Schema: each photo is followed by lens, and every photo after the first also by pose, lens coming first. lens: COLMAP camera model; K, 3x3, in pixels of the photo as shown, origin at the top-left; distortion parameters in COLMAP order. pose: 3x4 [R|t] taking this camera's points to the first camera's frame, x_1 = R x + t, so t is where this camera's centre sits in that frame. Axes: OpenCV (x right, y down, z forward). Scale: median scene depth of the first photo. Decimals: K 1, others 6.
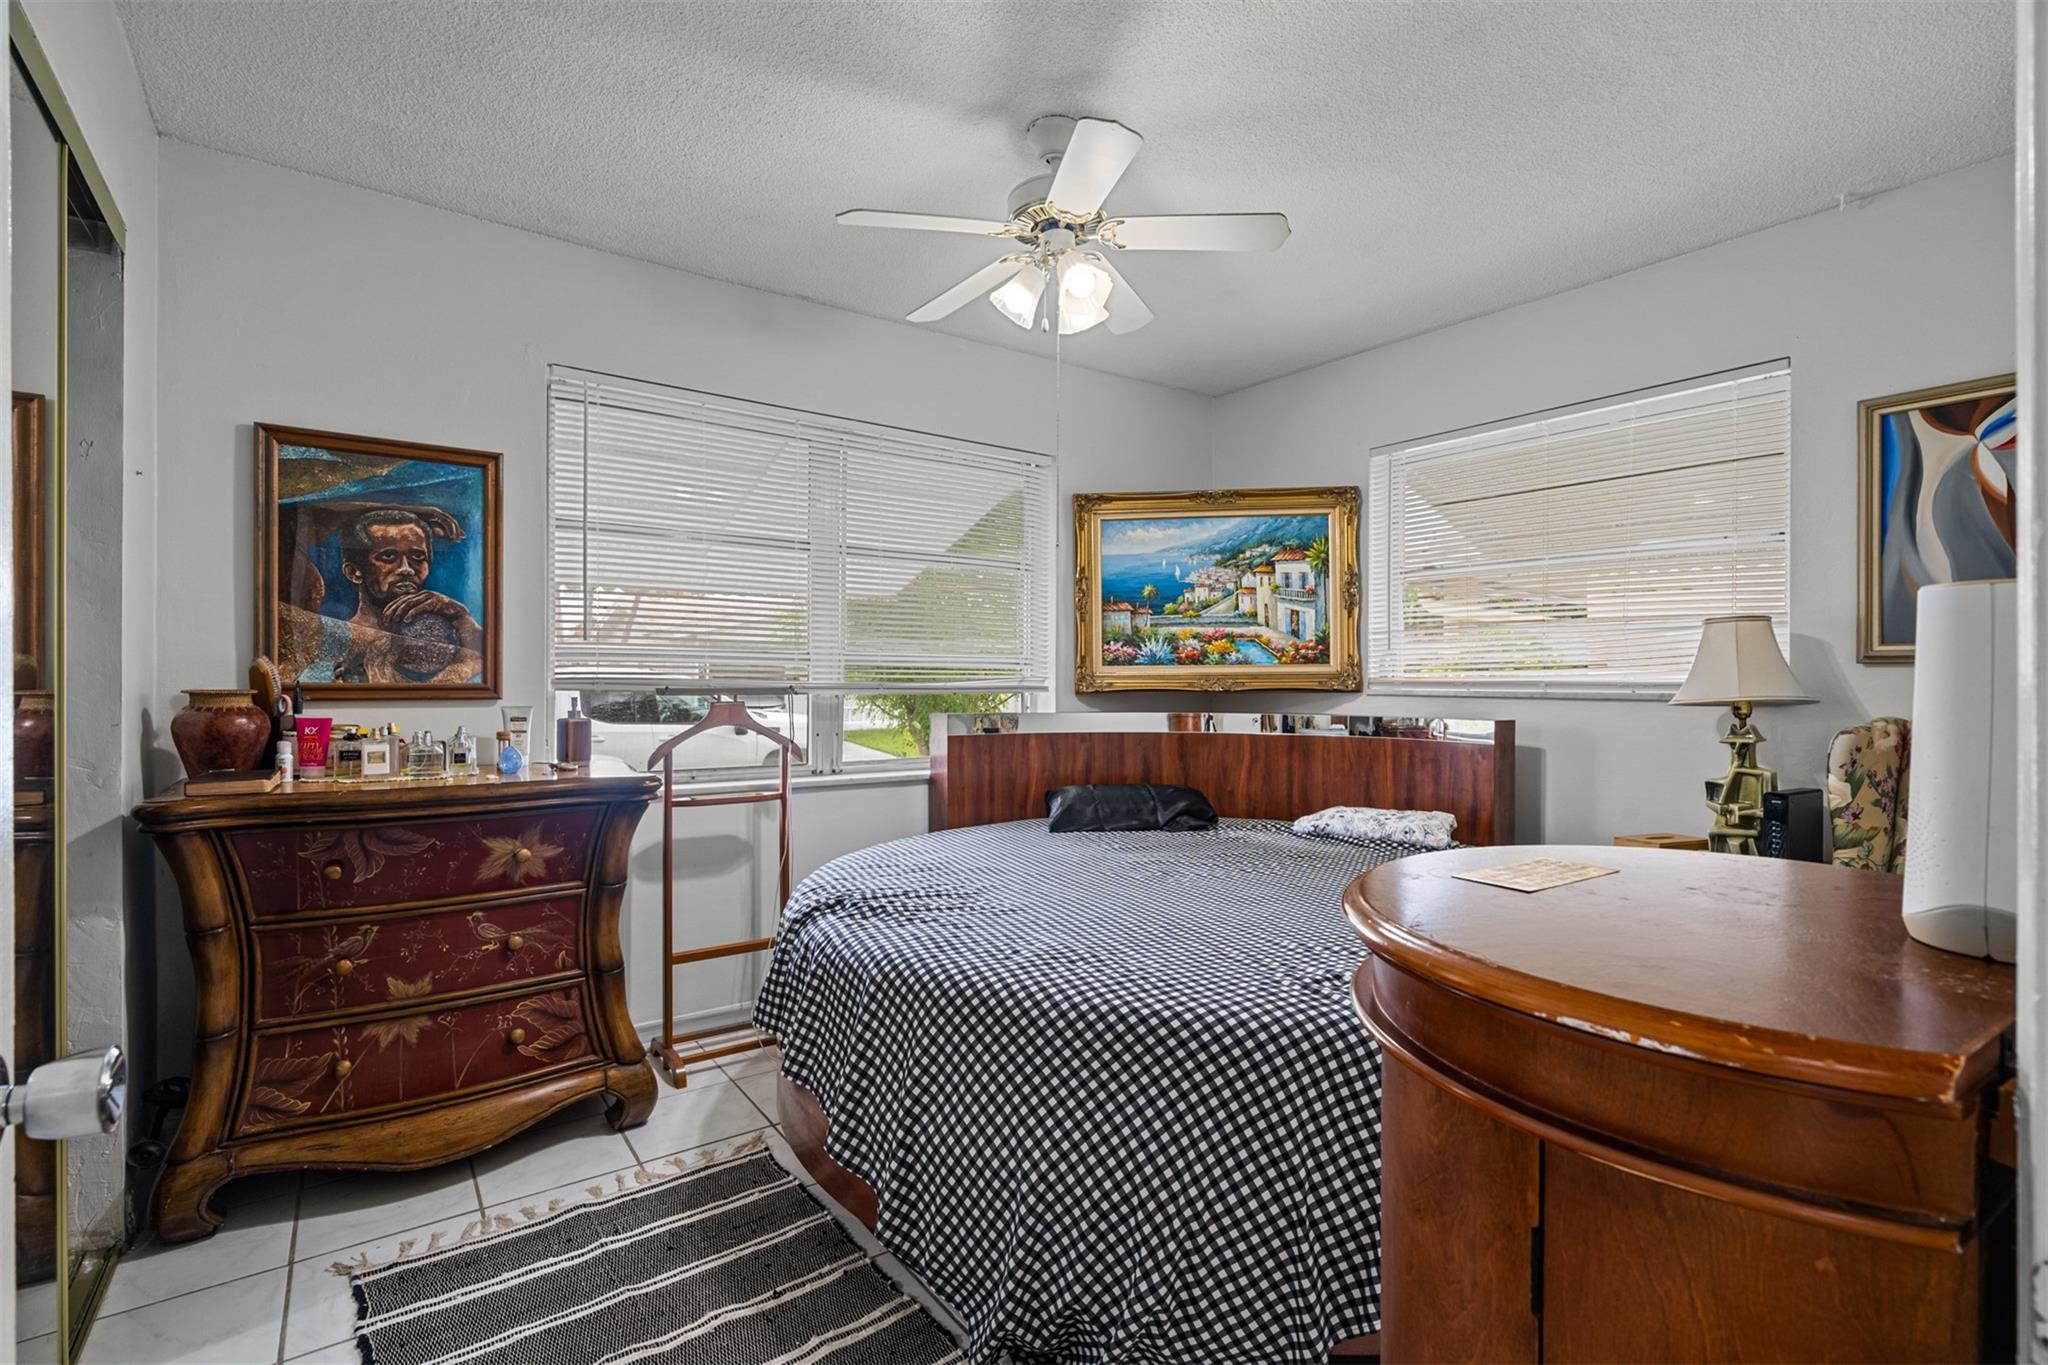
lens RADIAL K [[948.2, 0, 1034.2], [0, 948.2, 692.5], [0, 0, 1]] dist [-0.000226, 0.000434]
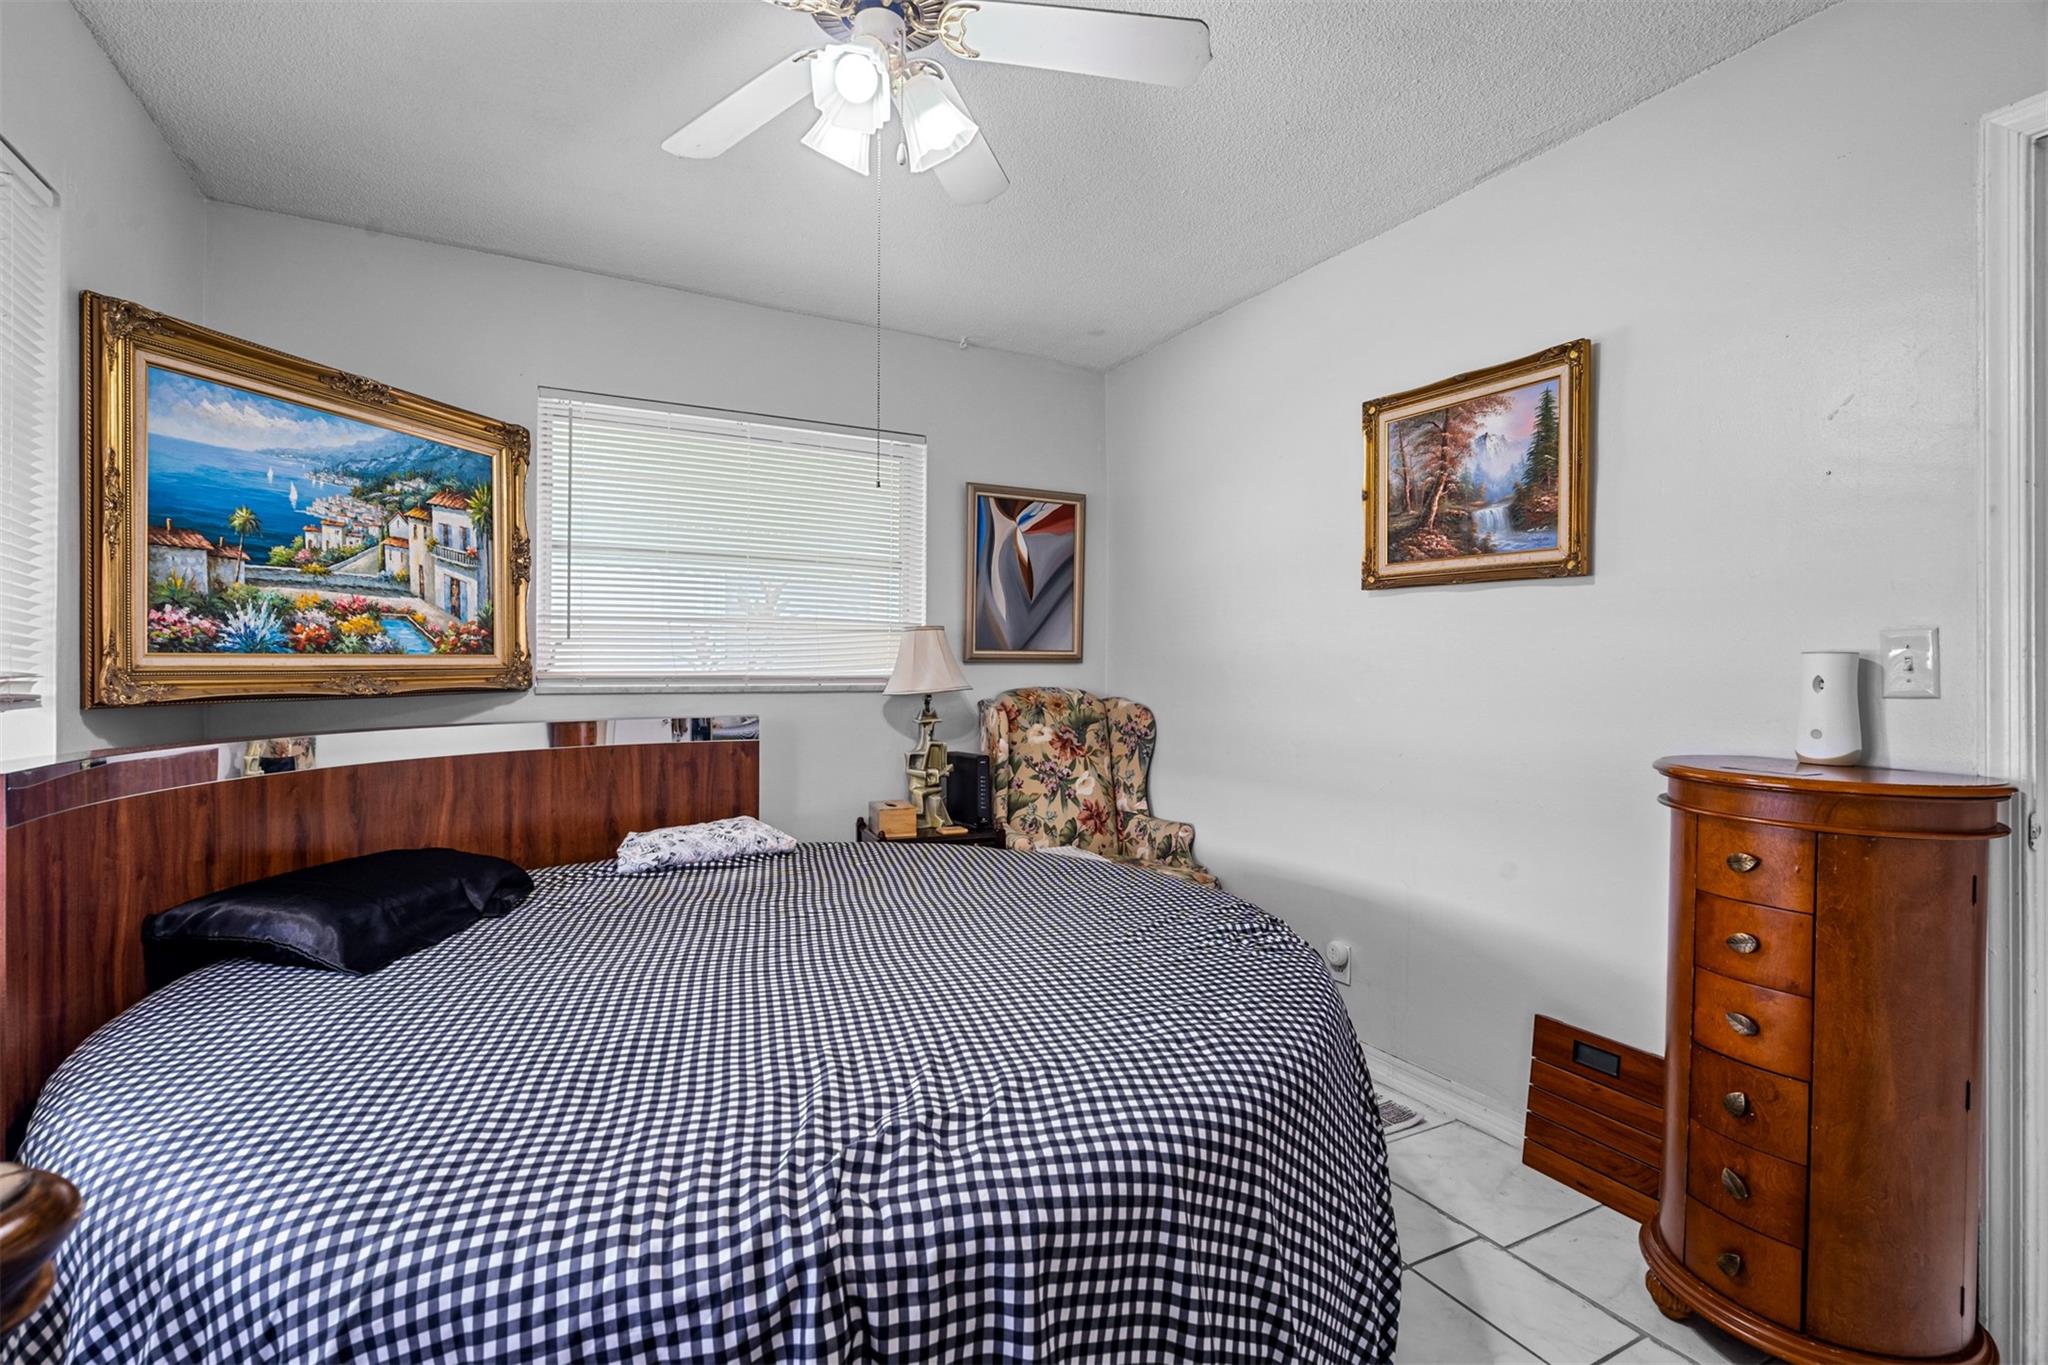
lens RADIAL K [[940.7, 0, 1024.5], [0, 940.7, 677.9], [0, 0, 1]] dist [-0.000492, 0.000004]
pose [[0.136939, -0.011834, 0.990509, -0.367416], [0.013466, 0.999858, 0.010084, -0.013433], [-0.990488, 0.011957, 0.137079, 0.477047]]
